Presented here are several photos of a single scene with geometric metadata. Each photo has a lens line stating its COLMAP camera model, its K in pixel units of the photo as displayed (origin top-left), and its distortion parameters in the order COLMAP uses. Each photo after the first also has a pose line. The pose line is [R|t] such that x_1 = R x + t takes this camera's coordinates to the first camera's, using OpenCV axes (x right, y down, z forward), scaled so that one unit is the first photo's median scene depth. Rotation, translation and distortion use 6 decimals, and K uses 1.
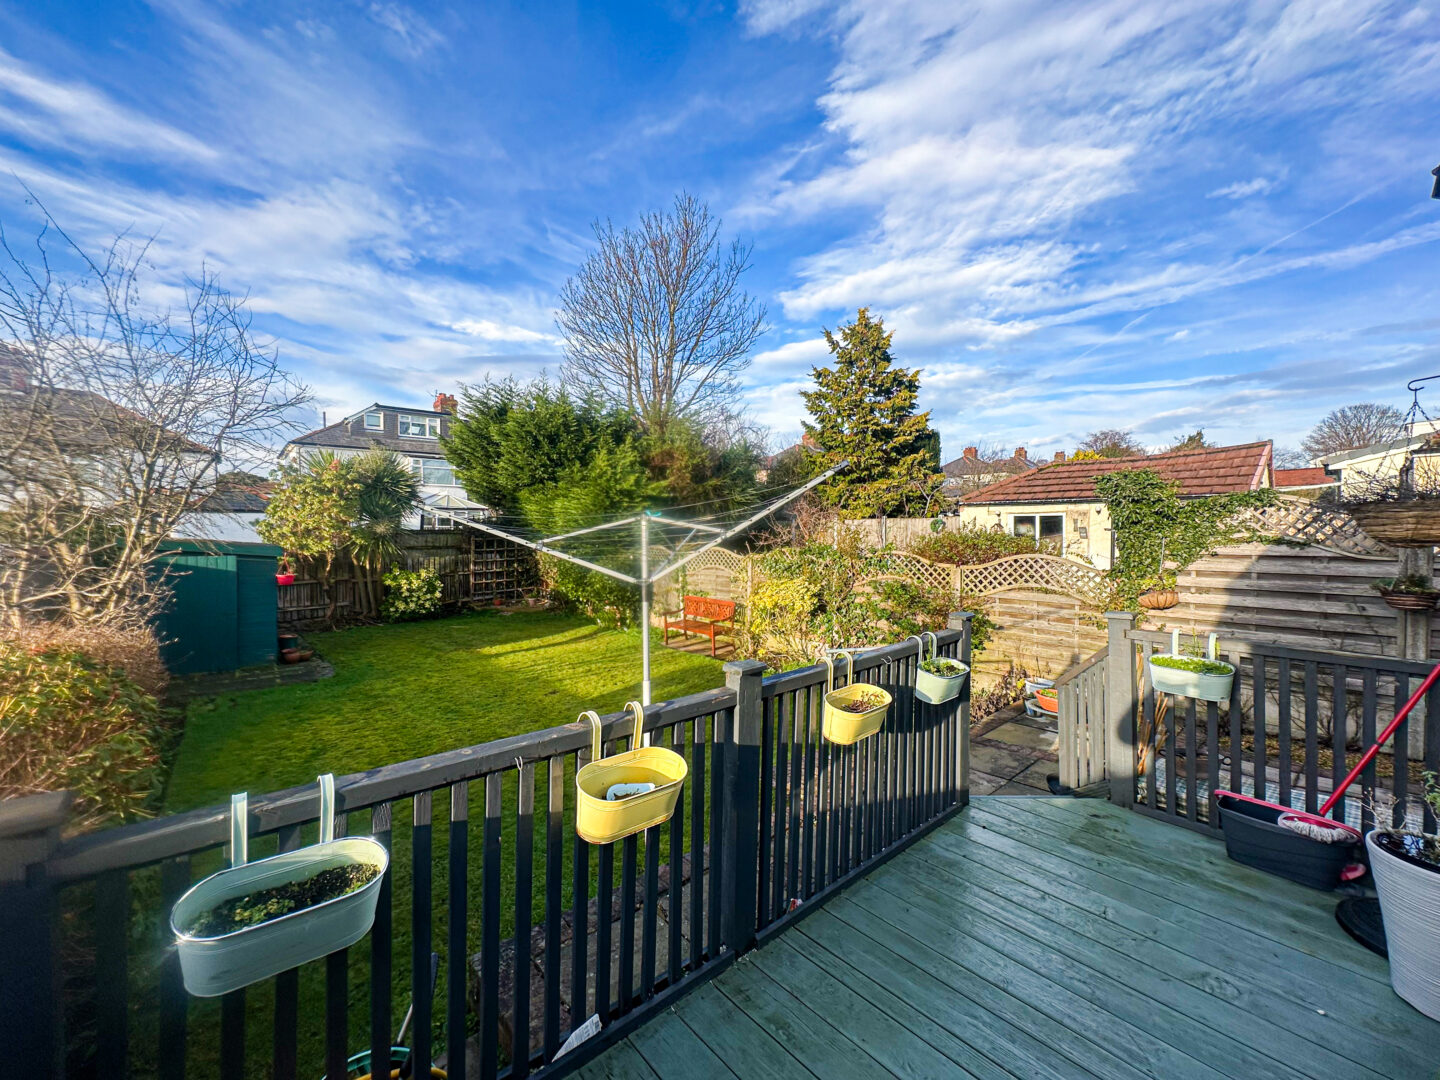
lens RADIAL K [[572.9, 0, 720.0], [0, 572.9, 540.0], [0, 0, 1]] dist [-0.002846, 0.000347]
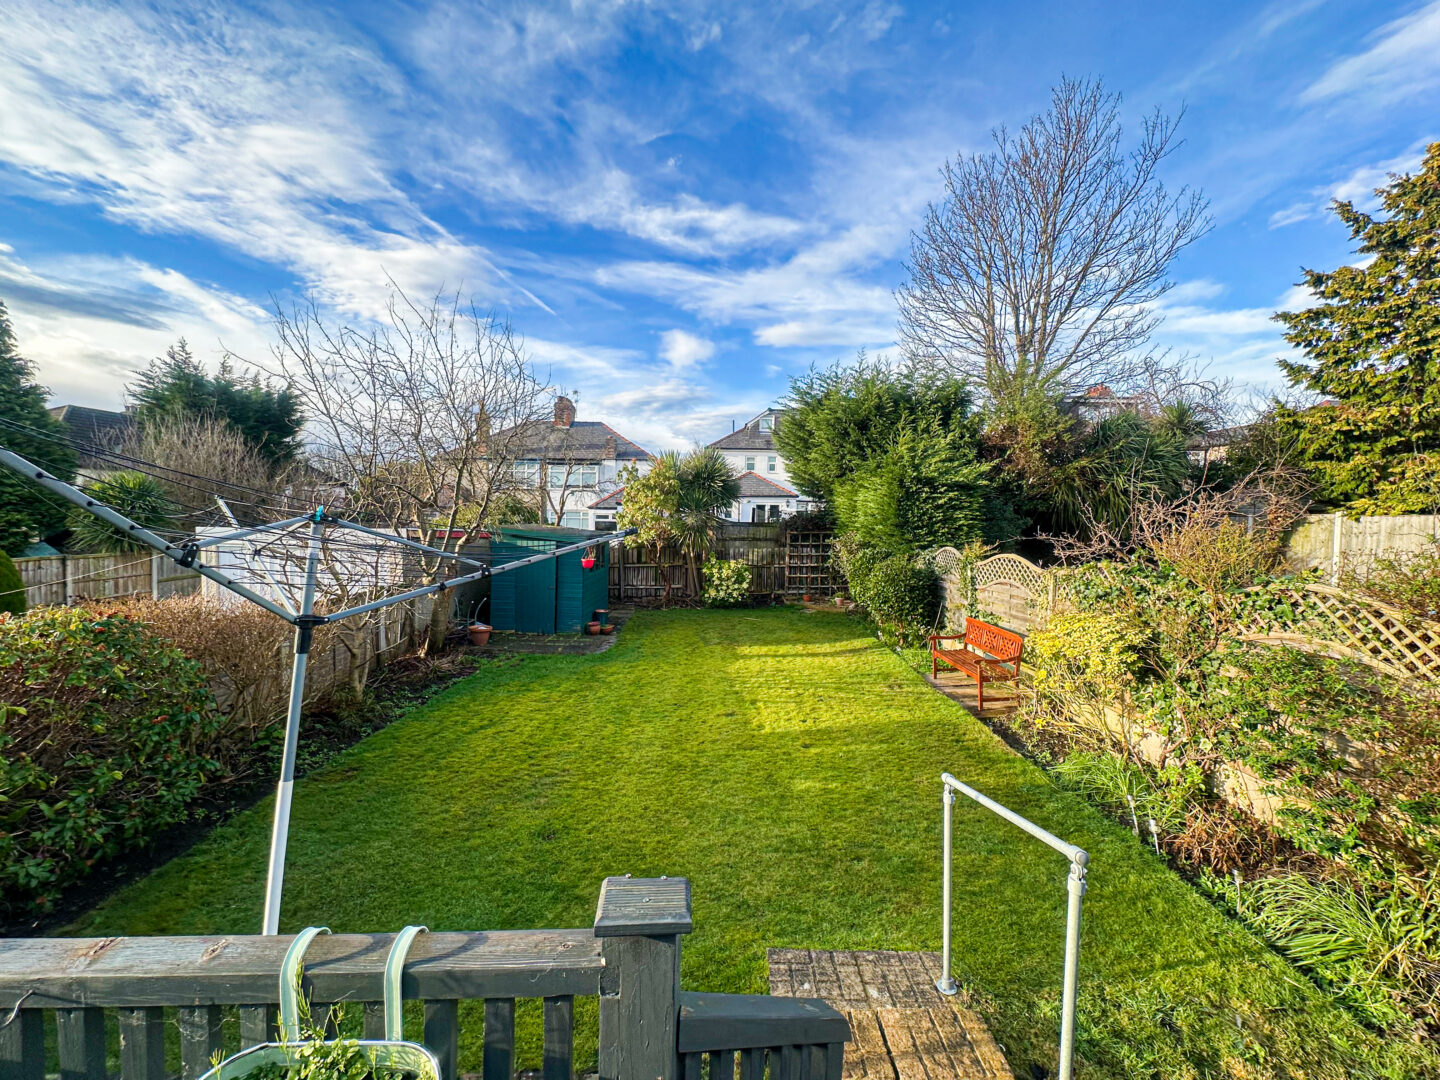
lens RADIAL K [[572.9, 0, 720.0], [0, 572.9, 540.0], [0, 0, 1]] dist [-0.002846, 0.000347]
pose [[0.763847, 0.036450, -0.644367, 0.138339], [-0.027861, 0.999335, 0.023502, -0.009397], [0.644796, 0.000001, 0.764355, 0.187029]]
